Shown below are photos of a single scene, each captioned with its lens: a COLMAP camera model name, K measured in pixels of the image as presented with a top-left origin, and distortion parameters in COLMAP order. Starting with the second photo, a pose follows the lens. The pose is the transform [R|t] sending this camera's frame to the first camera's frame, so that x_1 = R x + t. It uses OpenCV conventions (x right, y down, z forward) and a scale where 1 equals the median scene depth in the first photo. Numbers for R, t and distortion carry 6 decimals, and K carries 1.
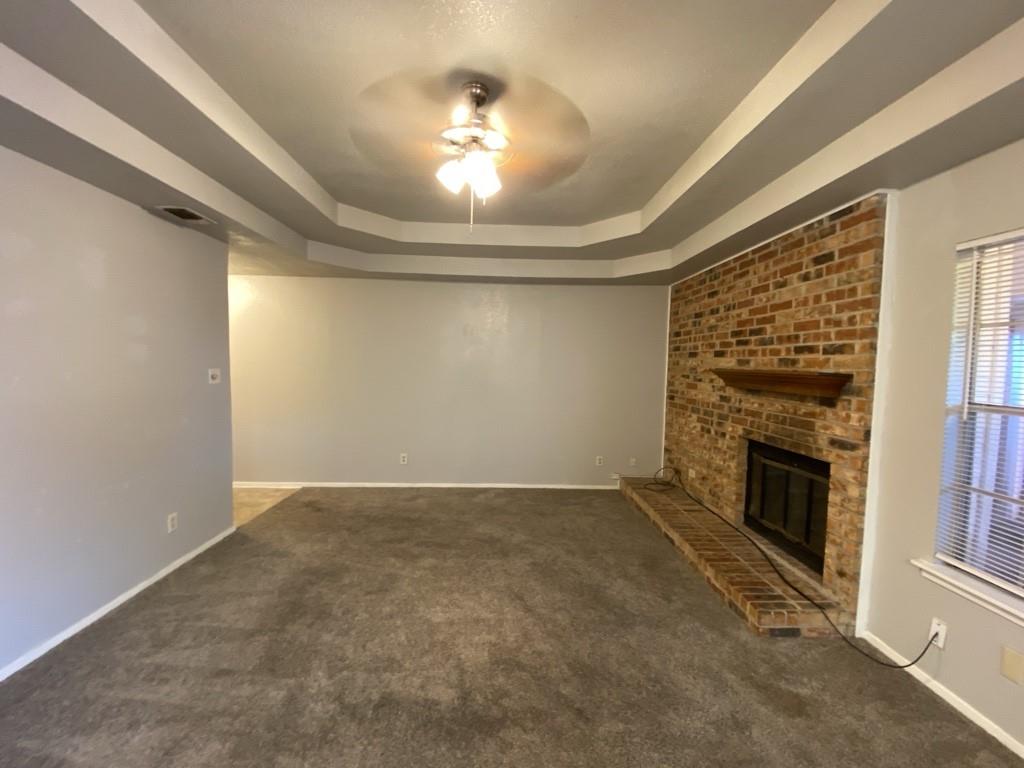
lens RADIAL K [[414.2, 0, 508.3], [0, 414.2, 383.7], [0, 0, 1]] dist [0.023937, -0.021656]
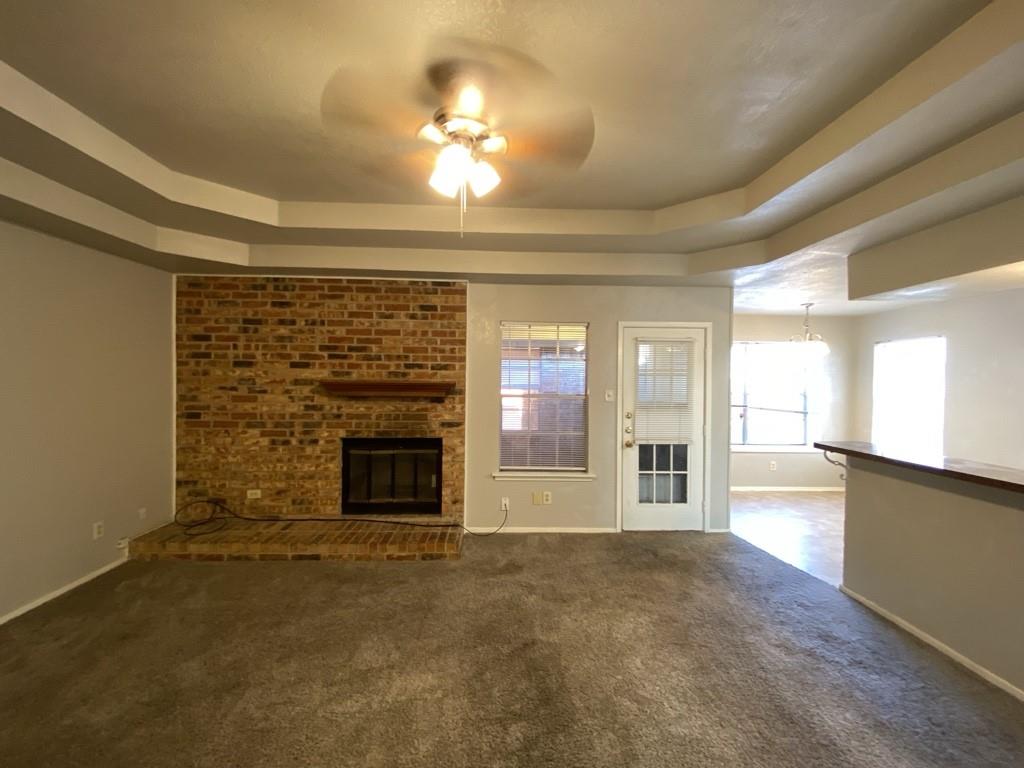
lens RADIAL K [[411.0, 0, 512.0], [0, 411.0, 384.0], [0, 0, 1]] dist [0.039422, -0.029514]
pose [[-0.021545, -0.029625, 0.999329, -0.655480], [0.037931, 0.998817, 0.030428, -0.044367], [-0.999048, 0.038562, -0.020396, 0.612610]]
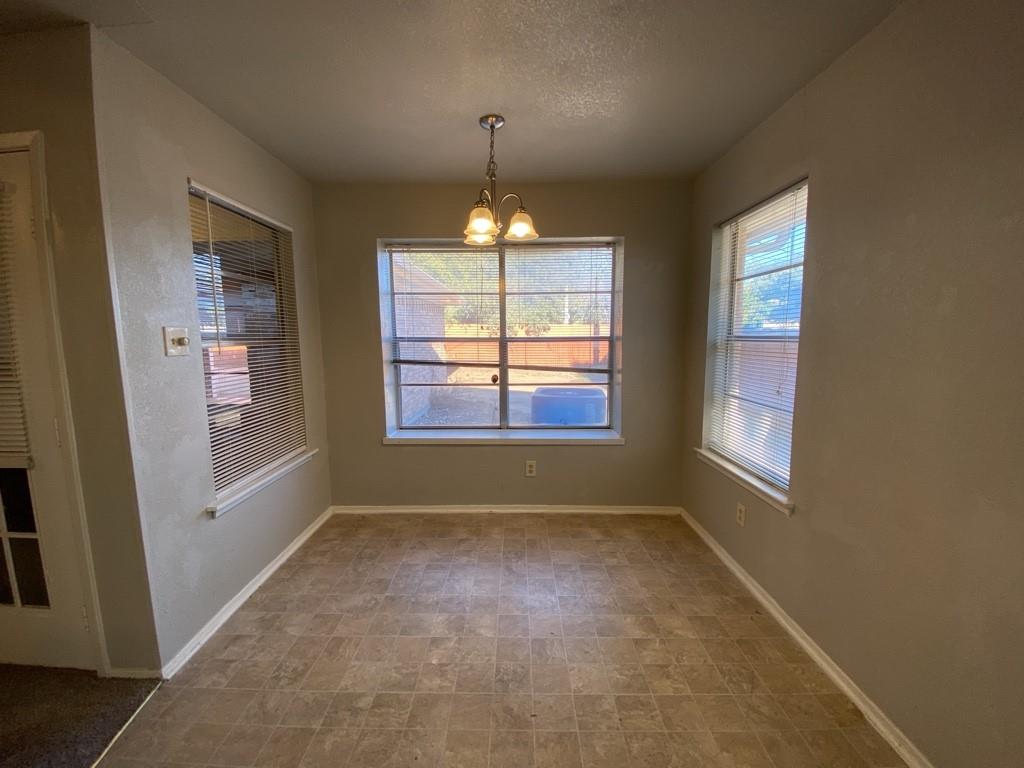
lens RADIAL K [[411.0, 0, 512.0], [0, 411.0, 384.0], [0, 0, 1]] dist [0.039422, -0.029514]
pose [[0.037510, -0.139157, 0.989560, 0.201342], [0.056960, 0.988944, 0.136911, 0.075514], [-0.997672, 0.051230, 0.045021, -0.614976]]
